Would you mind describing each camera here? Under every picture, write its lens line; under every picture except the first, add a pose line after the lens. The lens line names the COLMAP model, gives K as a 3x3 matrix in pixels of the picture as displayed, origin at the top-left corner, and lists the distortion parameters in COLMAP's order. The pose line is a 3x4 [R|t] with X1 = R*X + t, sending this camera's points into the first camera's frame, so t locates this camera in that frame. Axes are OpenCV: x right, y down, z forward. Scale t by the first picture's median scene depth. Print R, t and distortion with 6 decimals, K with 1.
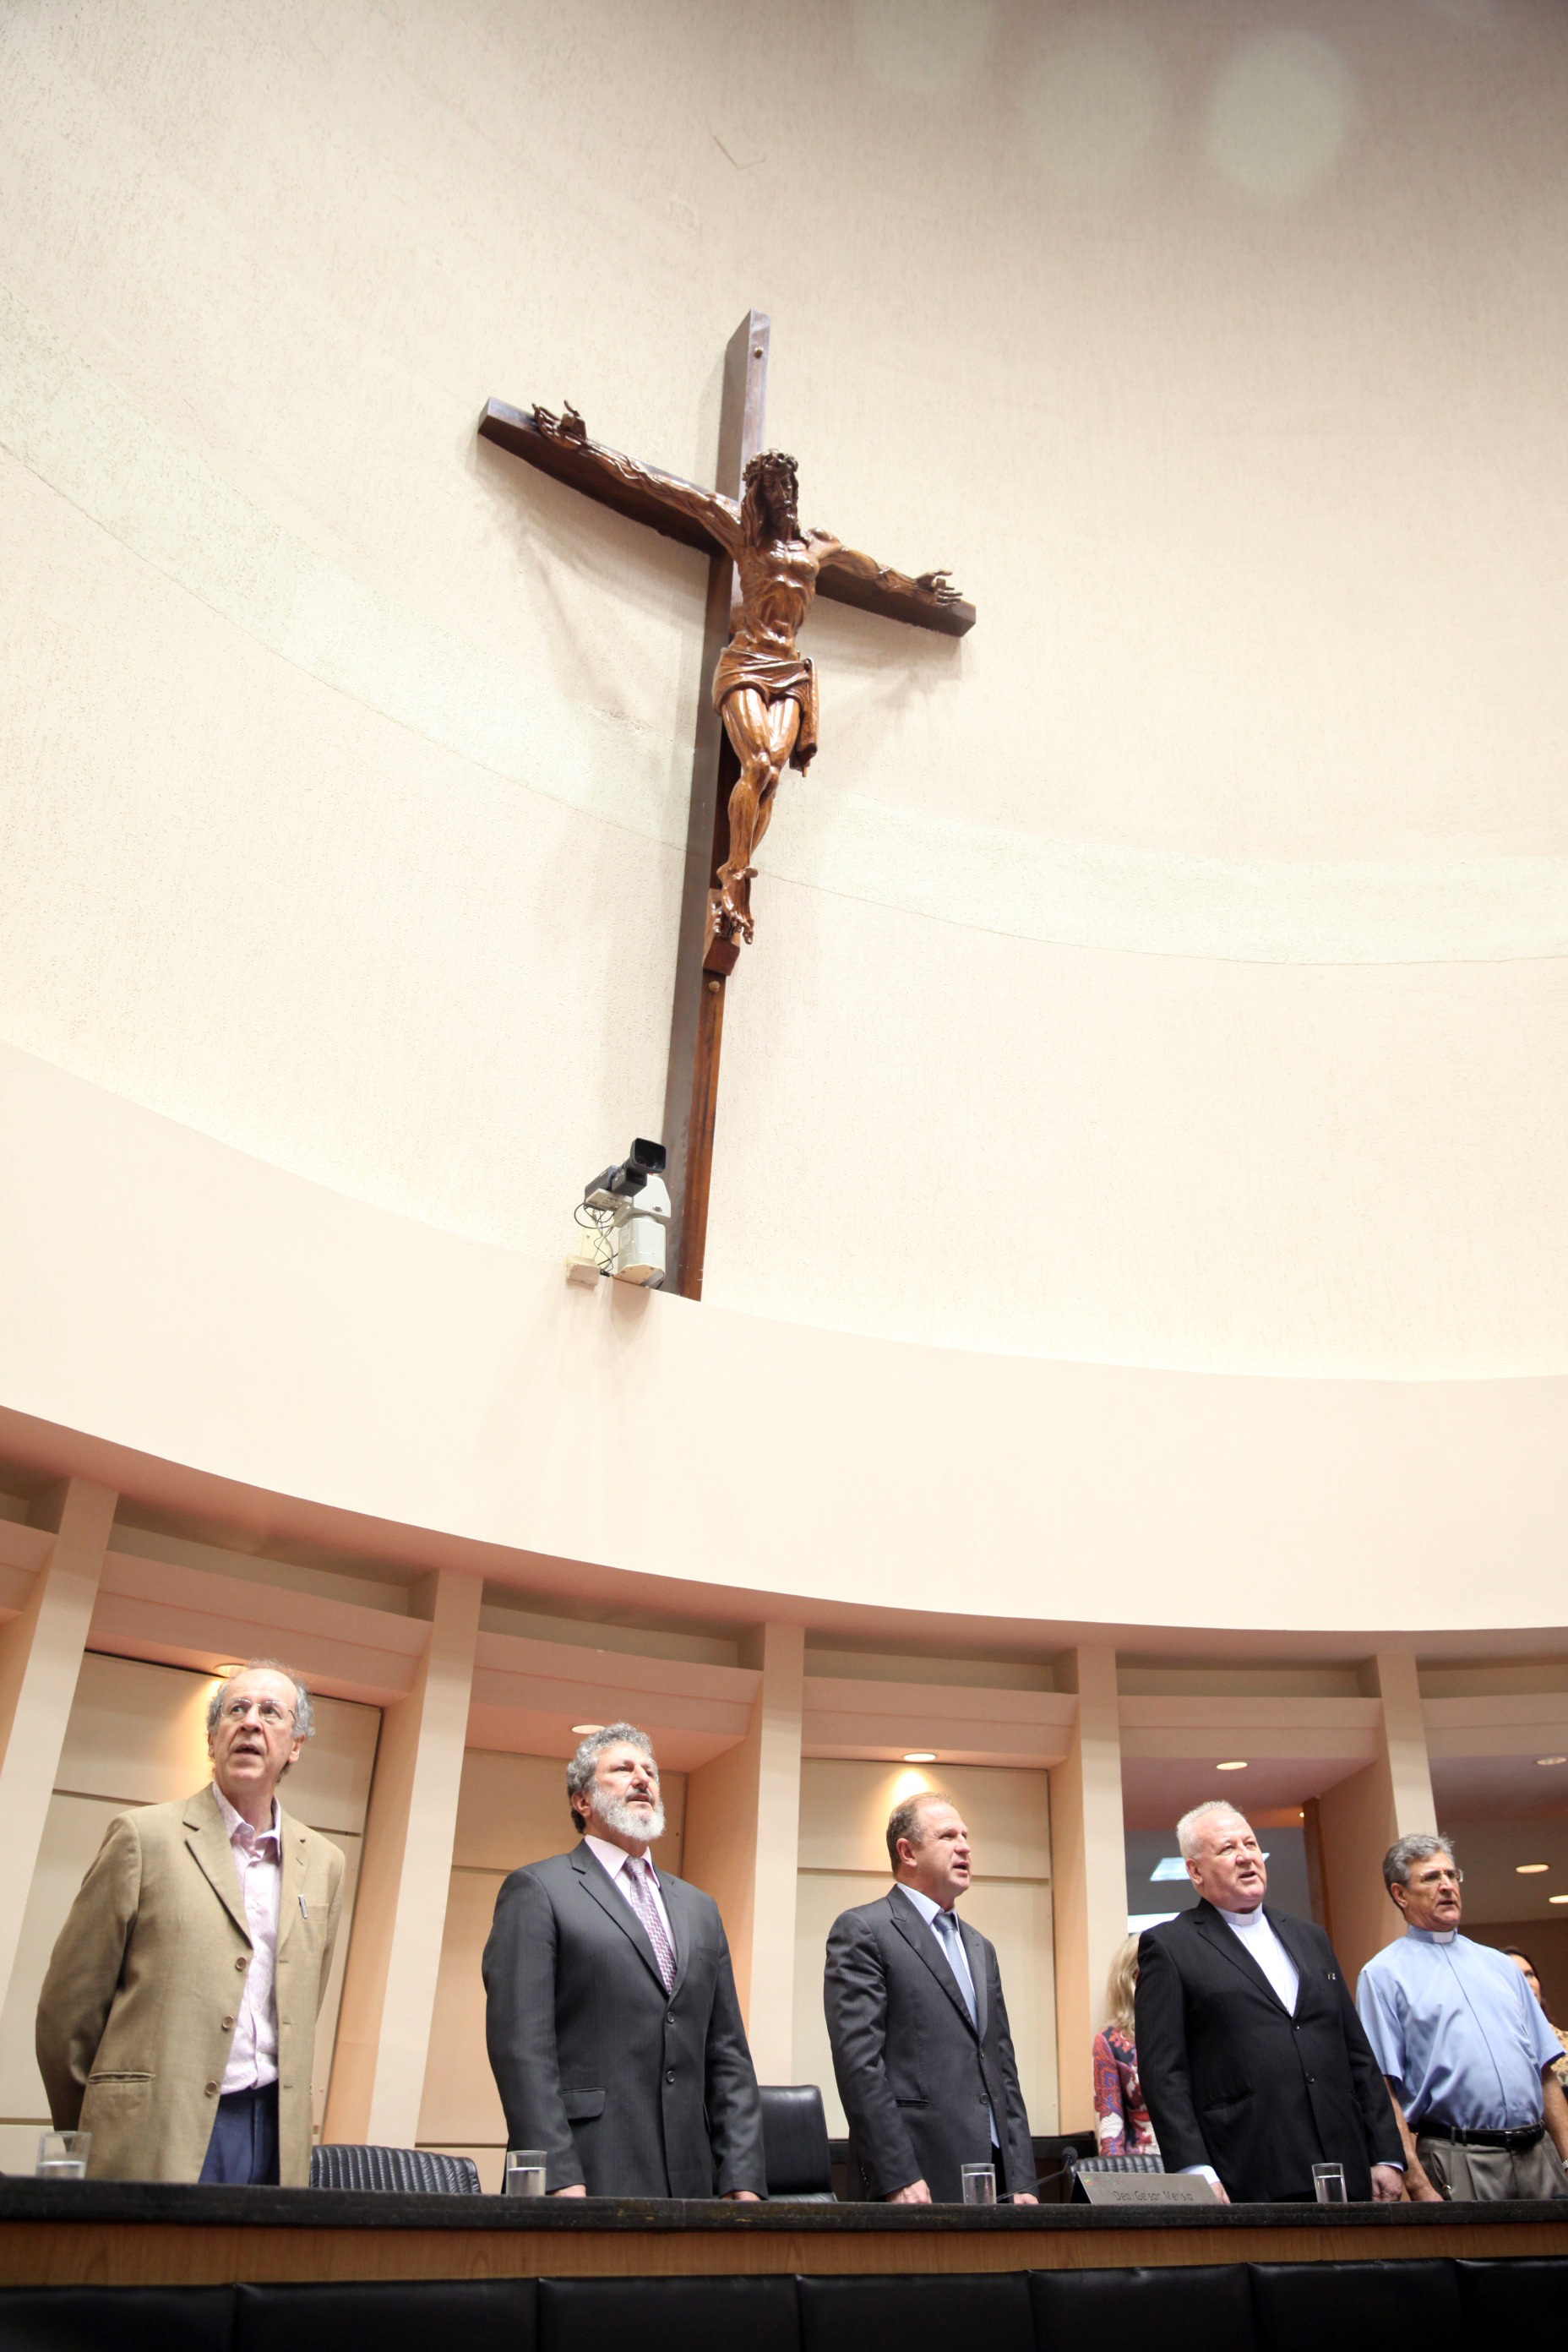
lens RADIAL K [[1963.3, 0, 815.5], [0, 1963.3, 1168.0], [0, 0, 1]] dist [-0.012752, 0.008079]
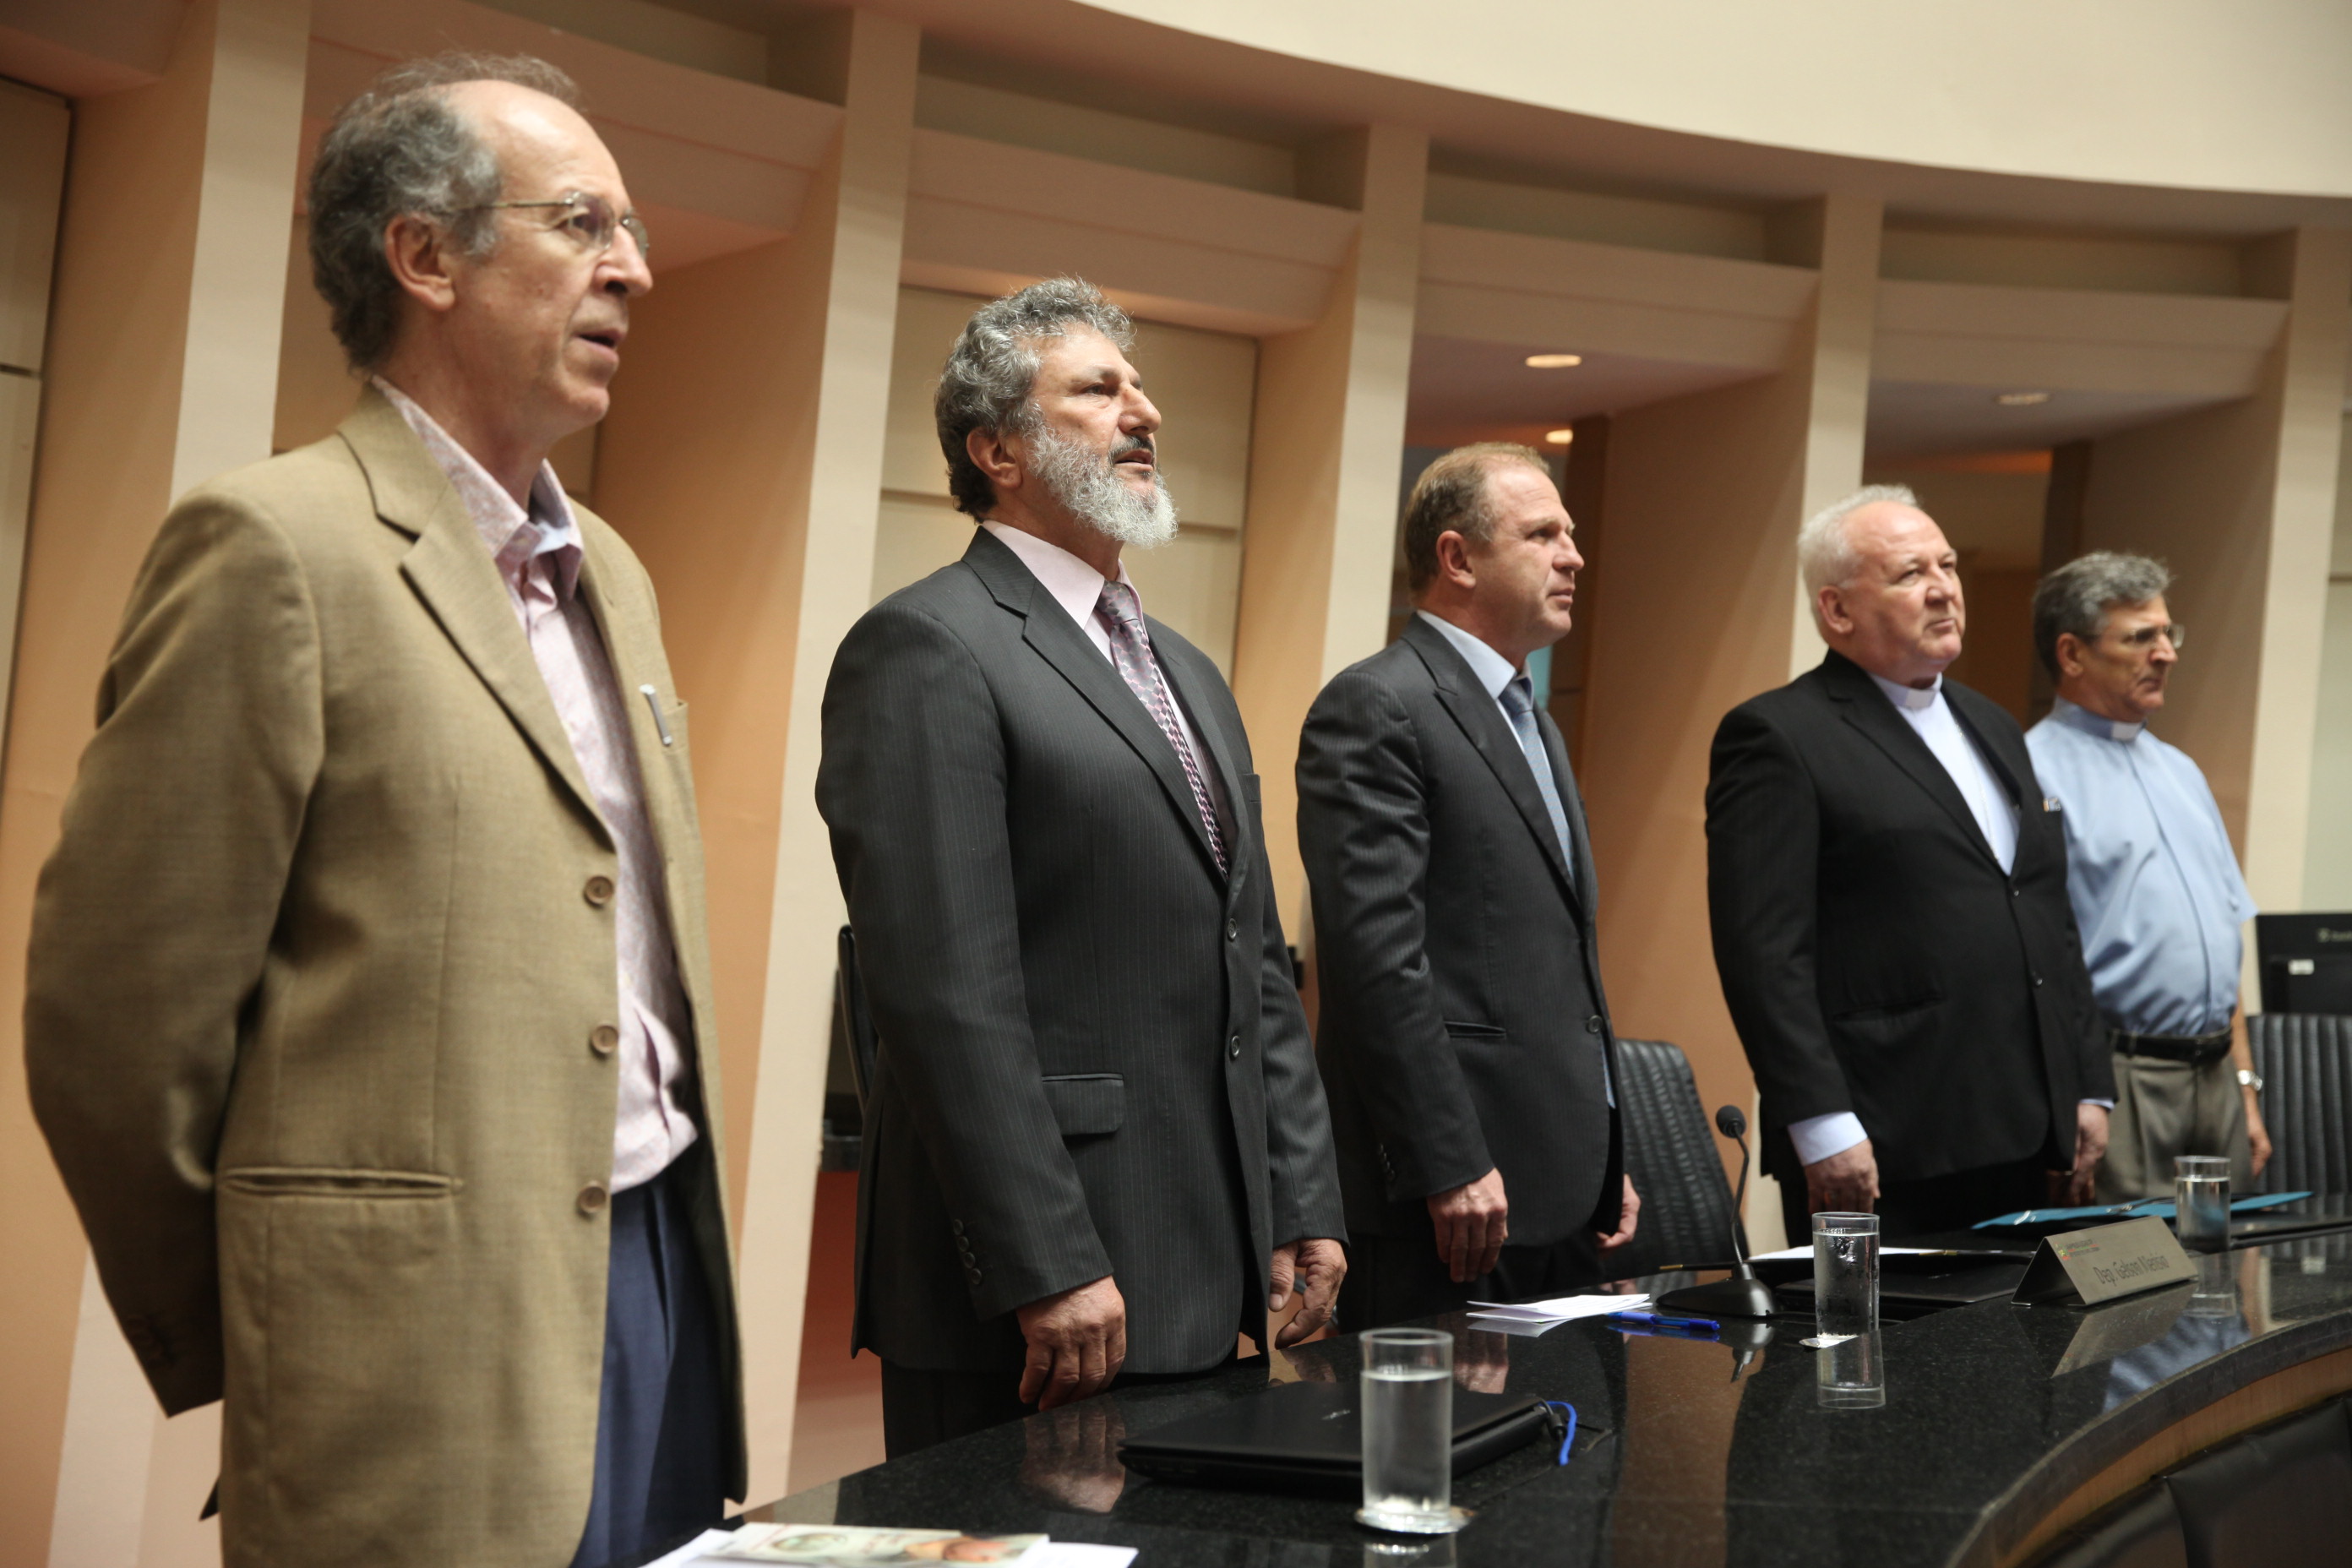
lens RADIAL K [[3155.6, 0, 1265.9], [0, 3155.6, 778.7], [0, 0, 1]] dist [0.064470, 0.034582]
pose [[0.937326, 0.043163, 0.345770, -0.291057], [-0.195978, 0.885783, 0.420690, 0.075428], [-0.288120, -0.462087, 0.838727, 0.340370]]
